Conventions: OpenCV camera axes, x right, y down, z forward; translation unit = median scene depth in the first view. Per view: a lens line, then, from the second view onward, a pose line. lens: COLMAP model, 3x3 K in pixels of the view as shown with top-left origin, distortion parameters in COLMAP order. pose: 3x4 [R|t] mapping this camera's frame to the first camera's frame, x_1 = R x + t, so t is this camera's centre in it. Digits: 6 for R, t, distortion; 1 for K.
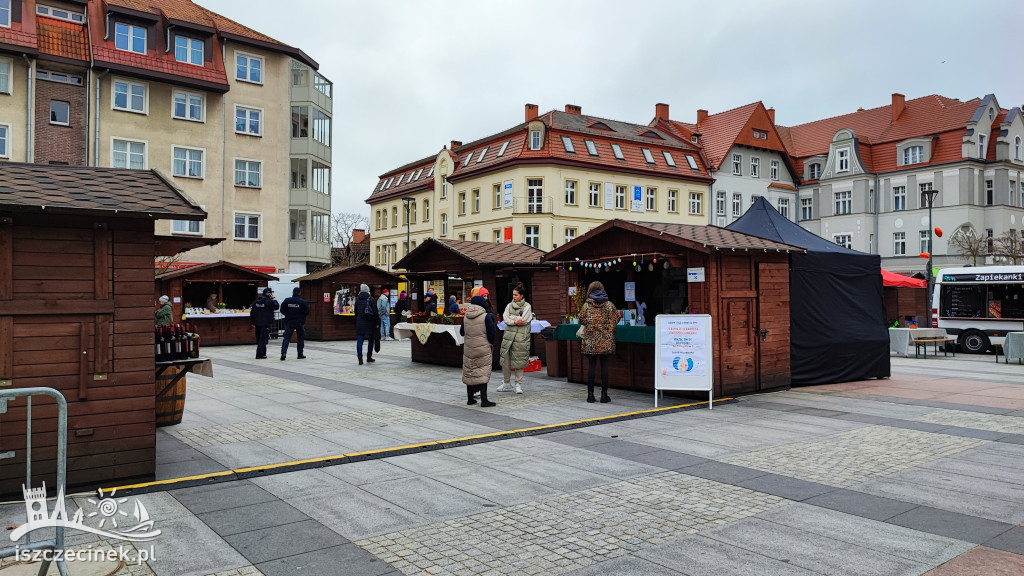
lens RADIAL K [[721.2, 0, 520.1], [0, 721.2, 286.6], [0, 0, 1]] dist [0.019426, -0.006211]
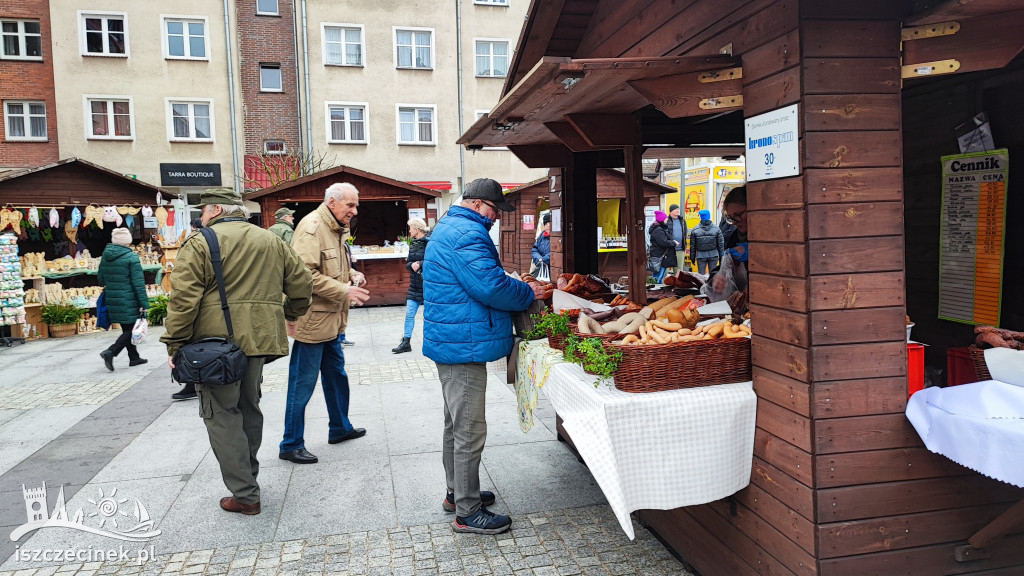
lens RADIAL K [[721.2, 0, 520.1], [0, 721.2, 286.6], [0, 0, 1]] dist [0.019426, -0.006211]
pose [[0.898644, 0.018648, -0.438283, -0.015769], [0.029156, 0.994348, 0.102088, 0.004632], [0.437709, -0.104519, 0.893021, 0.334177]]
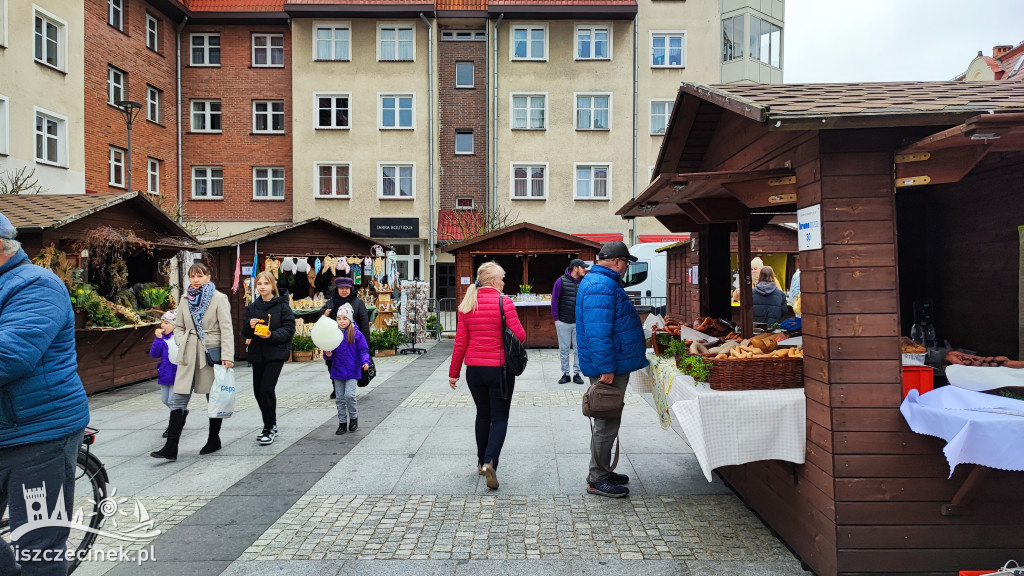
lens RADIAL K [[721.2, 0, 520.1], [0, 721.2, 286.6], [0, 0, 1]] dist [0.019426, -0.006211]
pose [[0.768947, 0.006005, -0.639284, 0.004800], [0.014693, 0.999526, 0.027062, 0.004077], [0.639143, -0.030203, 0.768494, 0.306665]]
